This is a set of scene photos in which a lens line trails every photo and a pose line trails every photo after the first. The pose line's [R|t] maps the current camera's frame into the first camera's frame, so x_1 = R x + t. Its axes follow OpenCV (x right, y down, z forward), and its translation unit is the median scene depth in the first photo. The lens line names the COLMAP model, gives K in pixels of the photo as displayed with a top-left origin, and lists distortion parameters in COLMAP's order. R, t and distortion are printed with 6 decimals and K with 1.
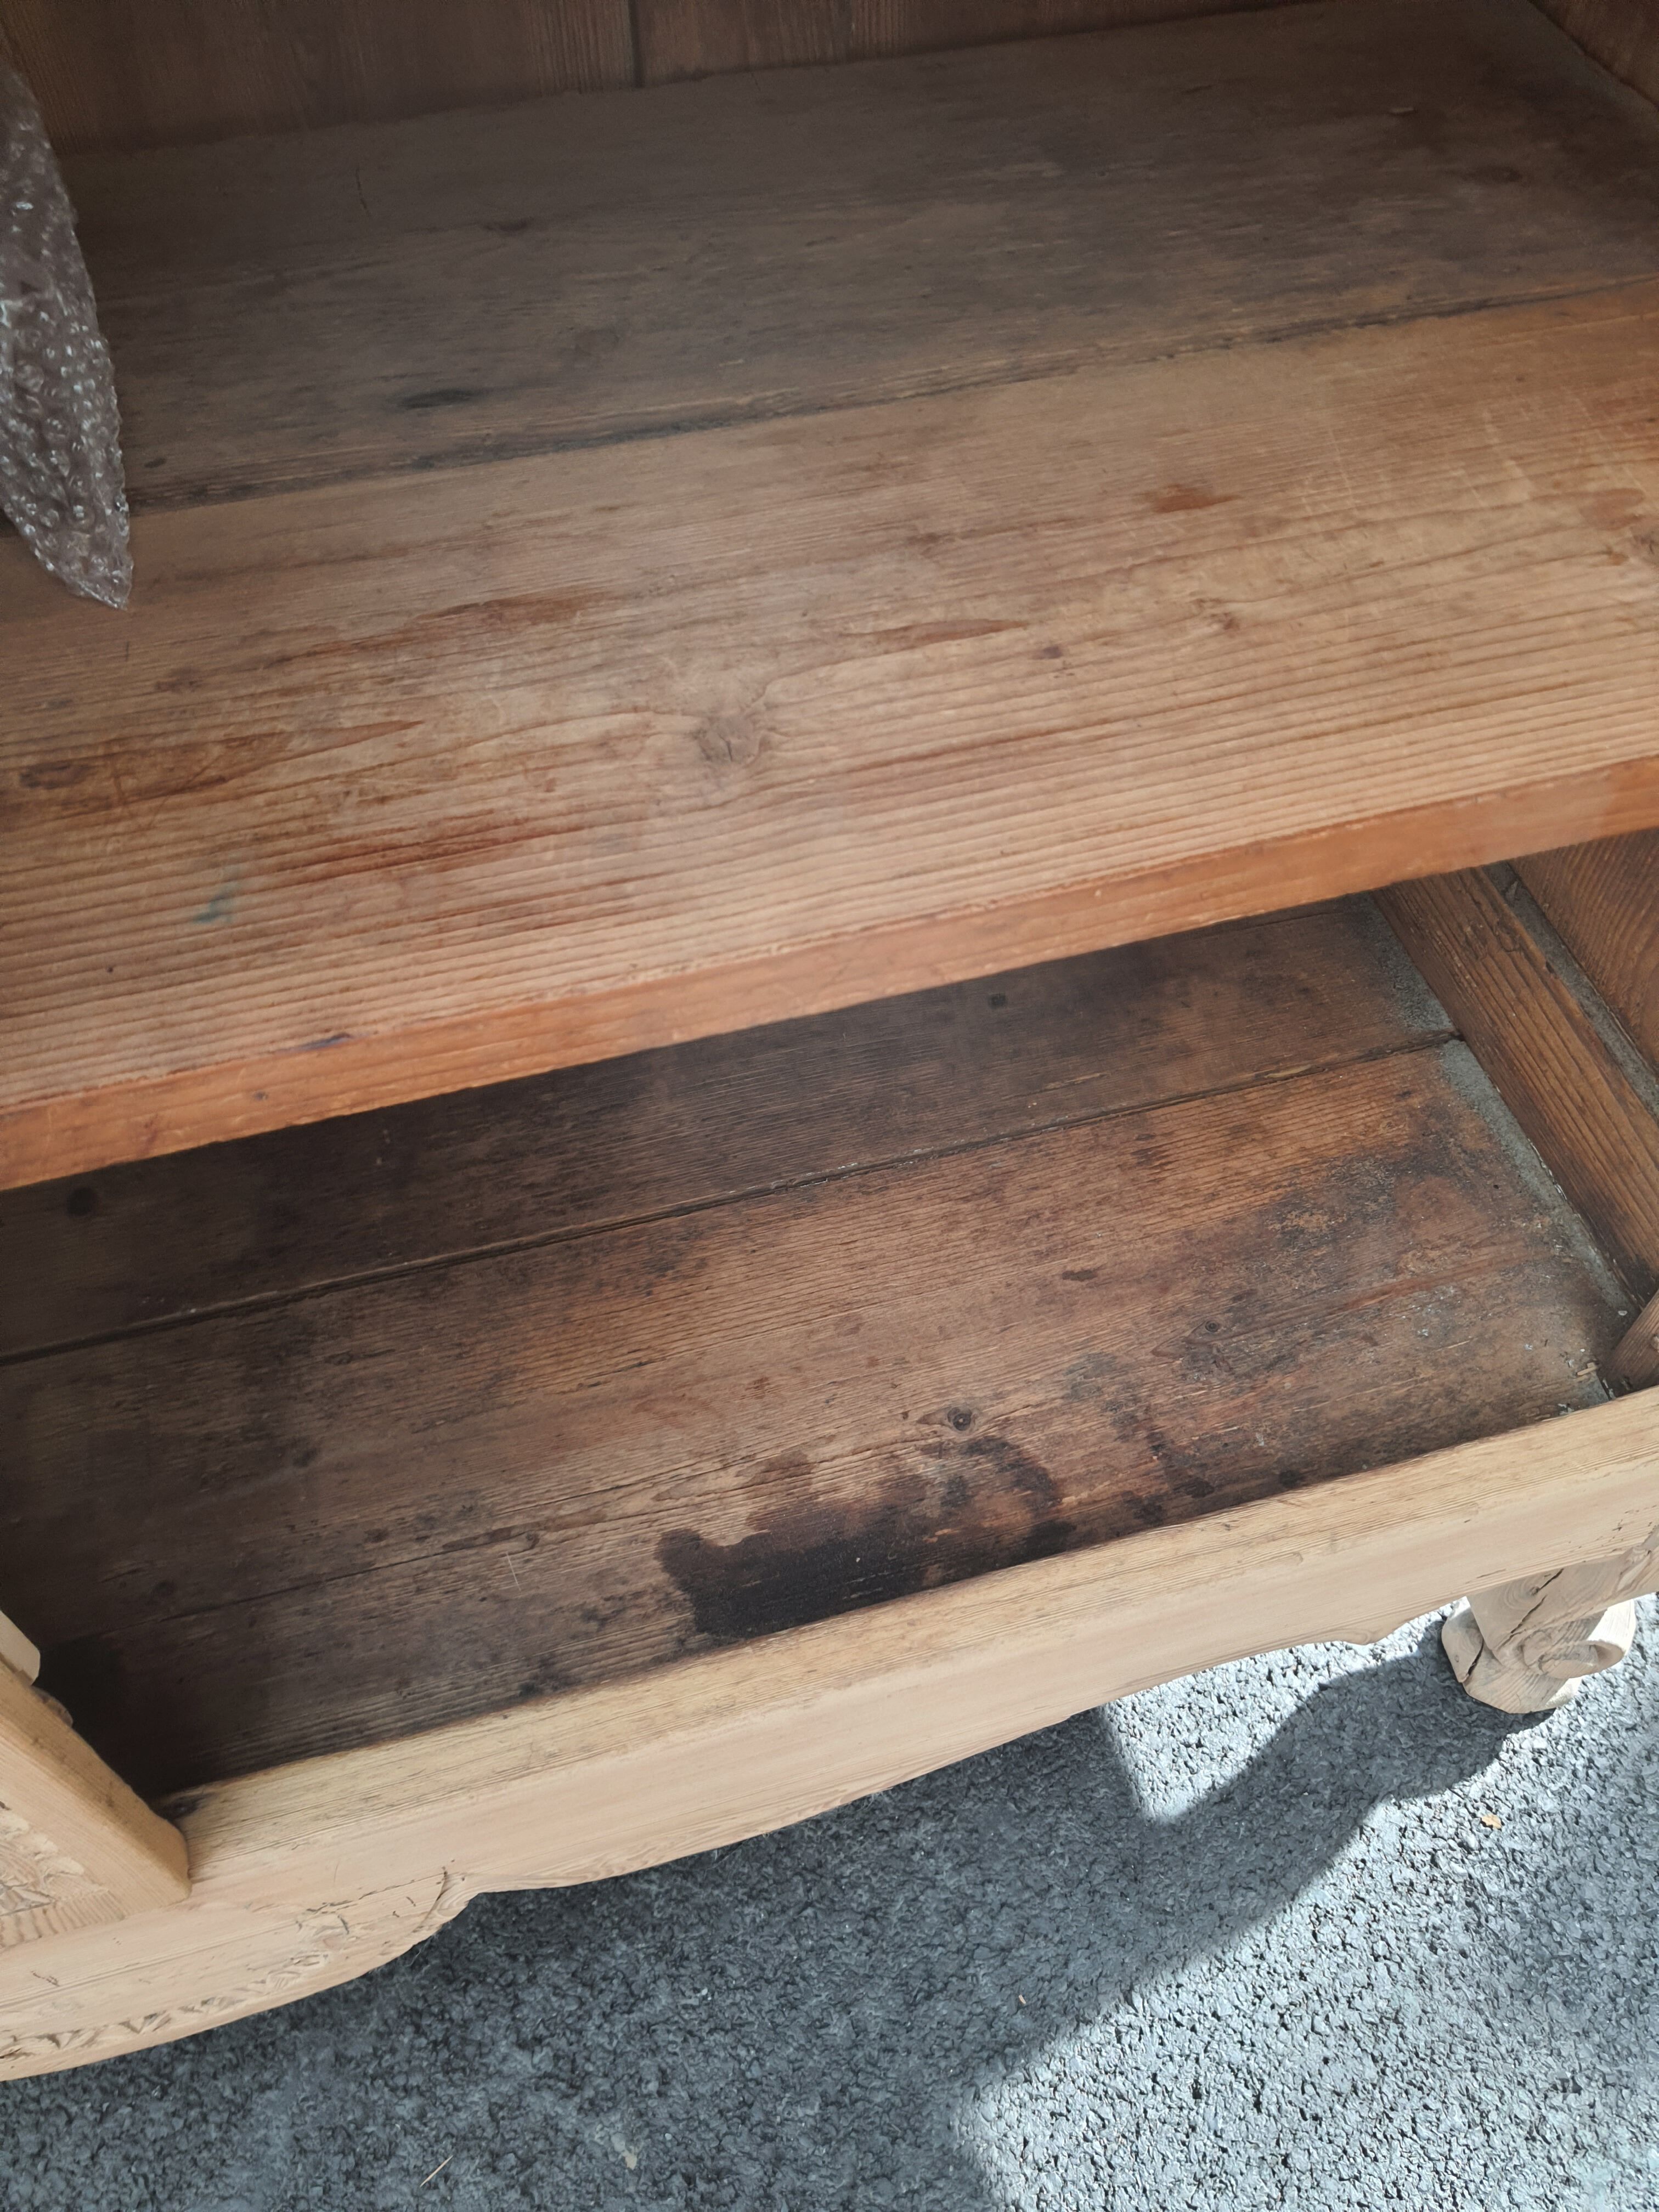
lens RADIAL K [[1799.7, 0, 824.8], [0, 1799.7, 1181.3], [0, 0, 1]] dist [-0.000090, -0.001236]
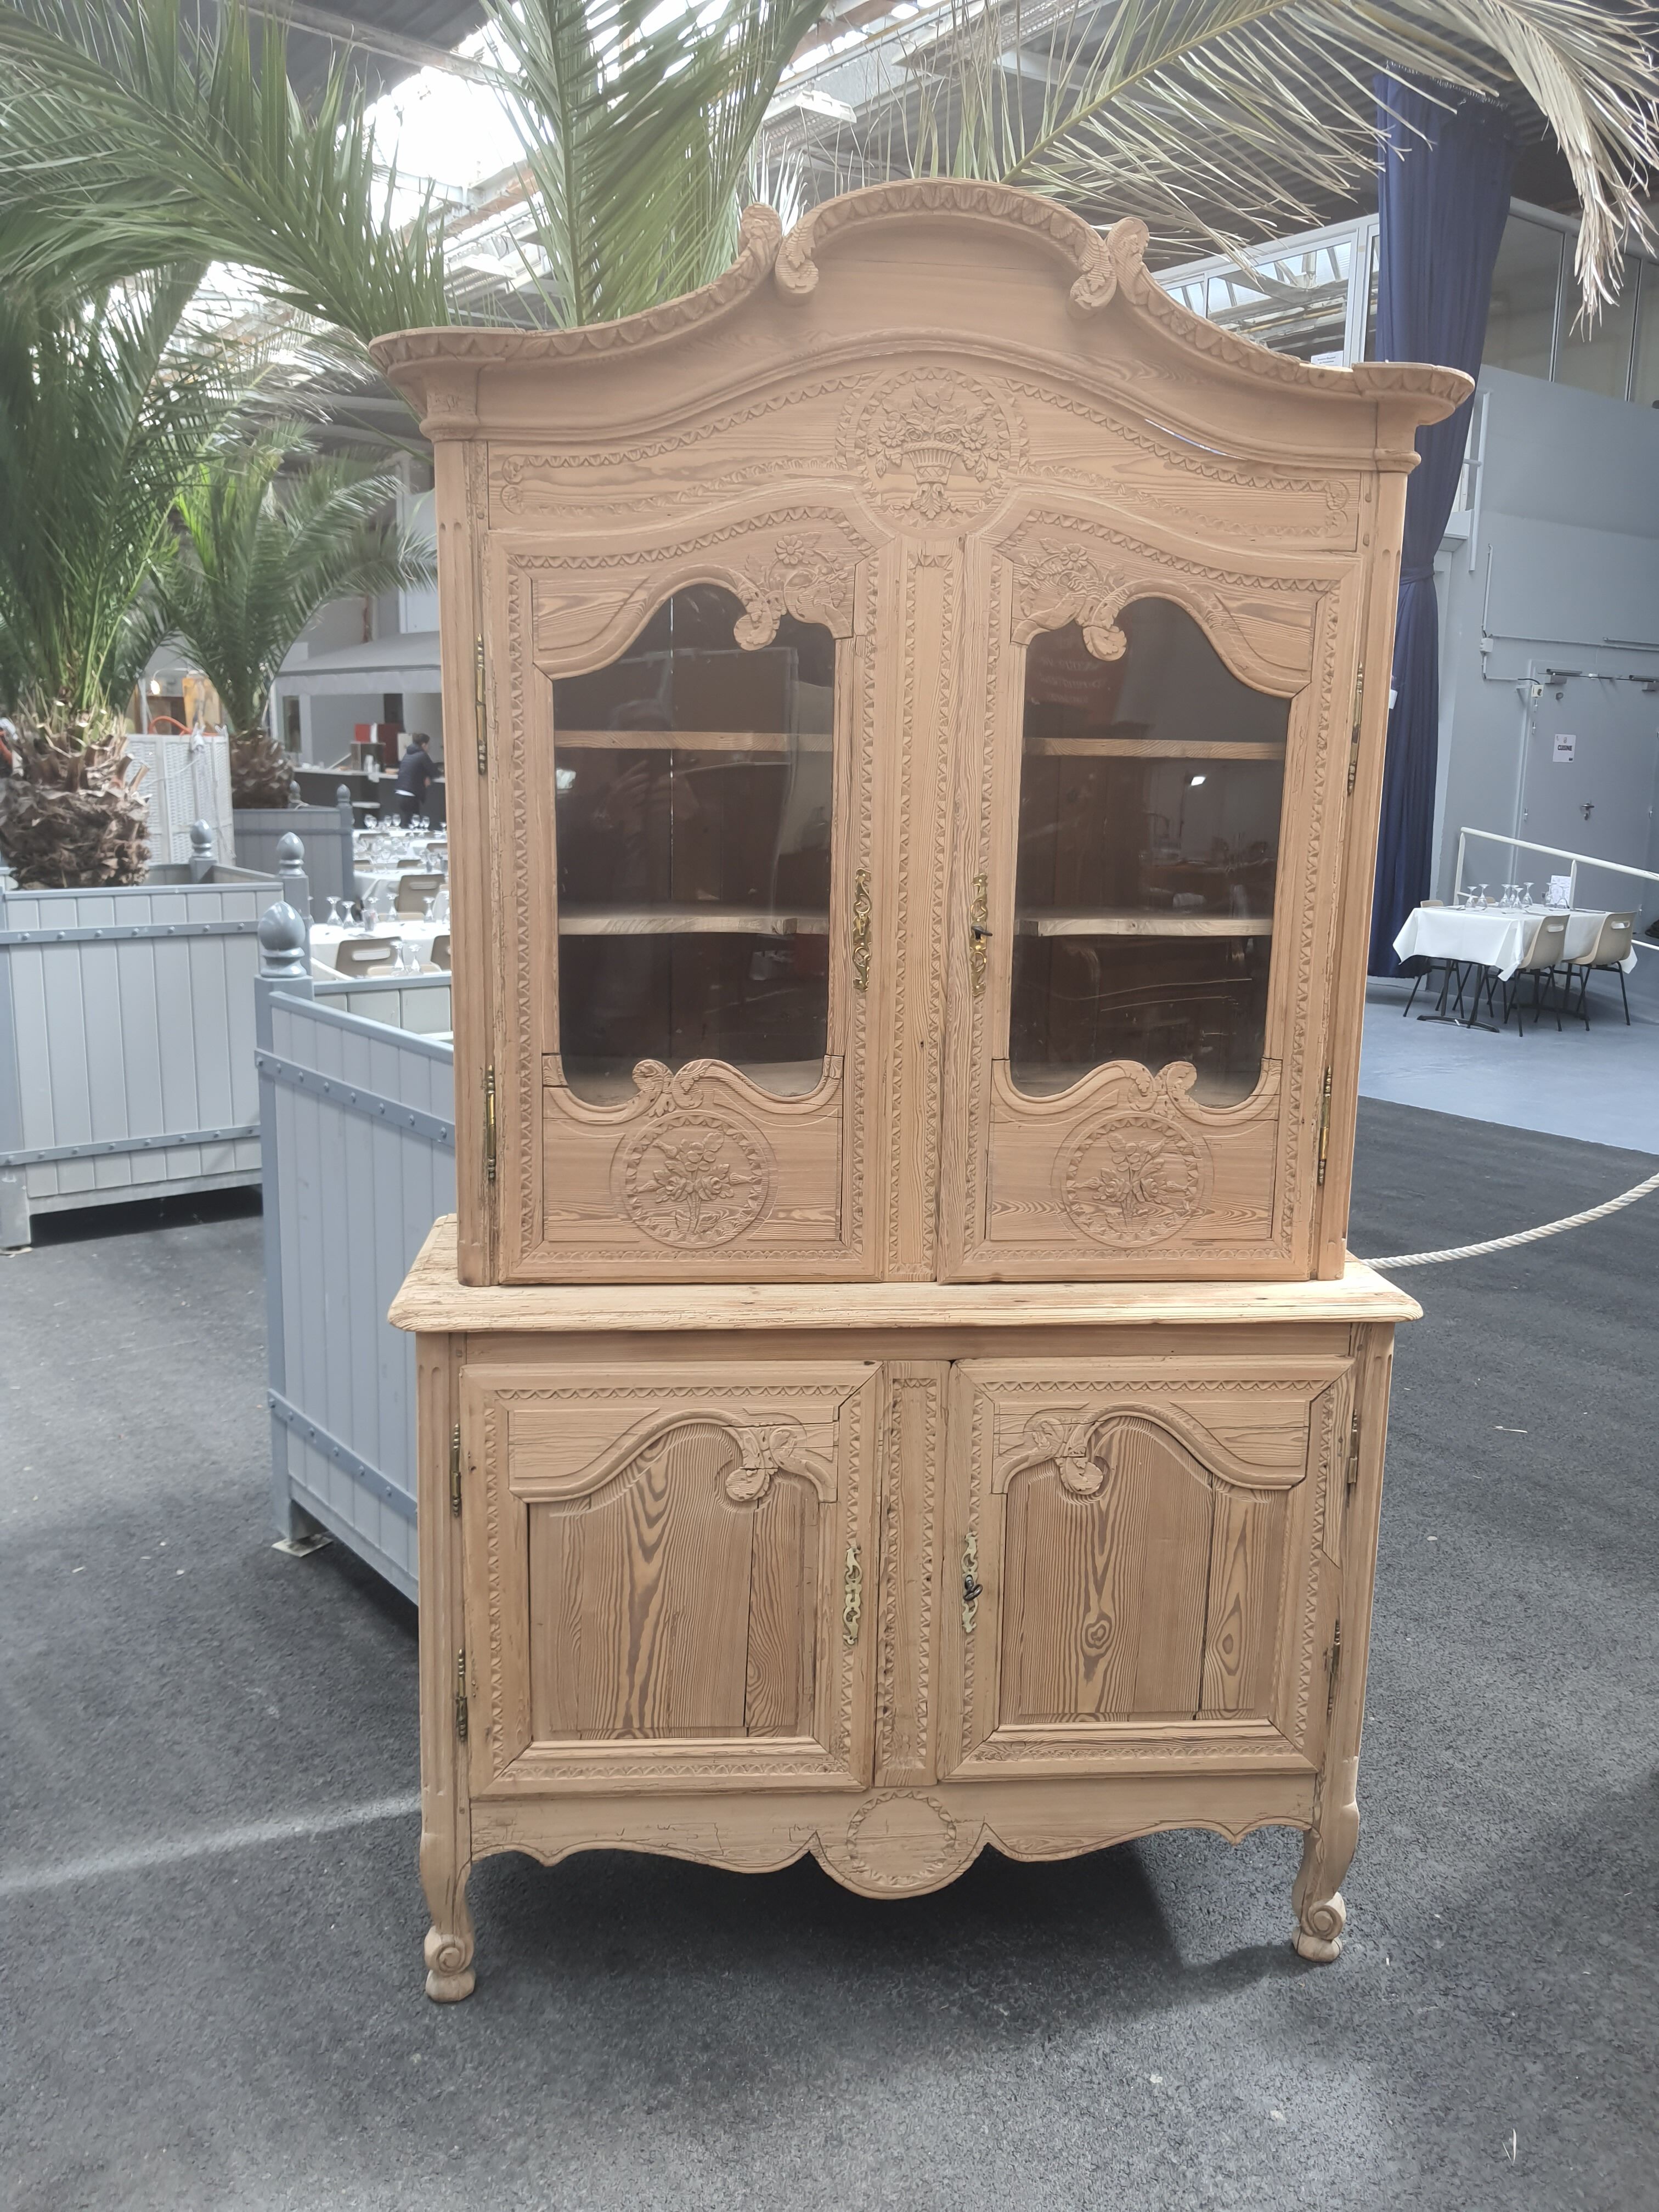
lens RADIAL K [[1664.5, 0, 823.1], [0, 1664.5, 1097.8], [0, 0, 1]] dist [0.052069, -0.106860]
pose [[0.981713, 0.053684, -0.182641, 0.026891], [-0.163689, 0.727855, -0.665908, 1.291108], [0.097188, 0.683627, 0.723332, -2.107254]]
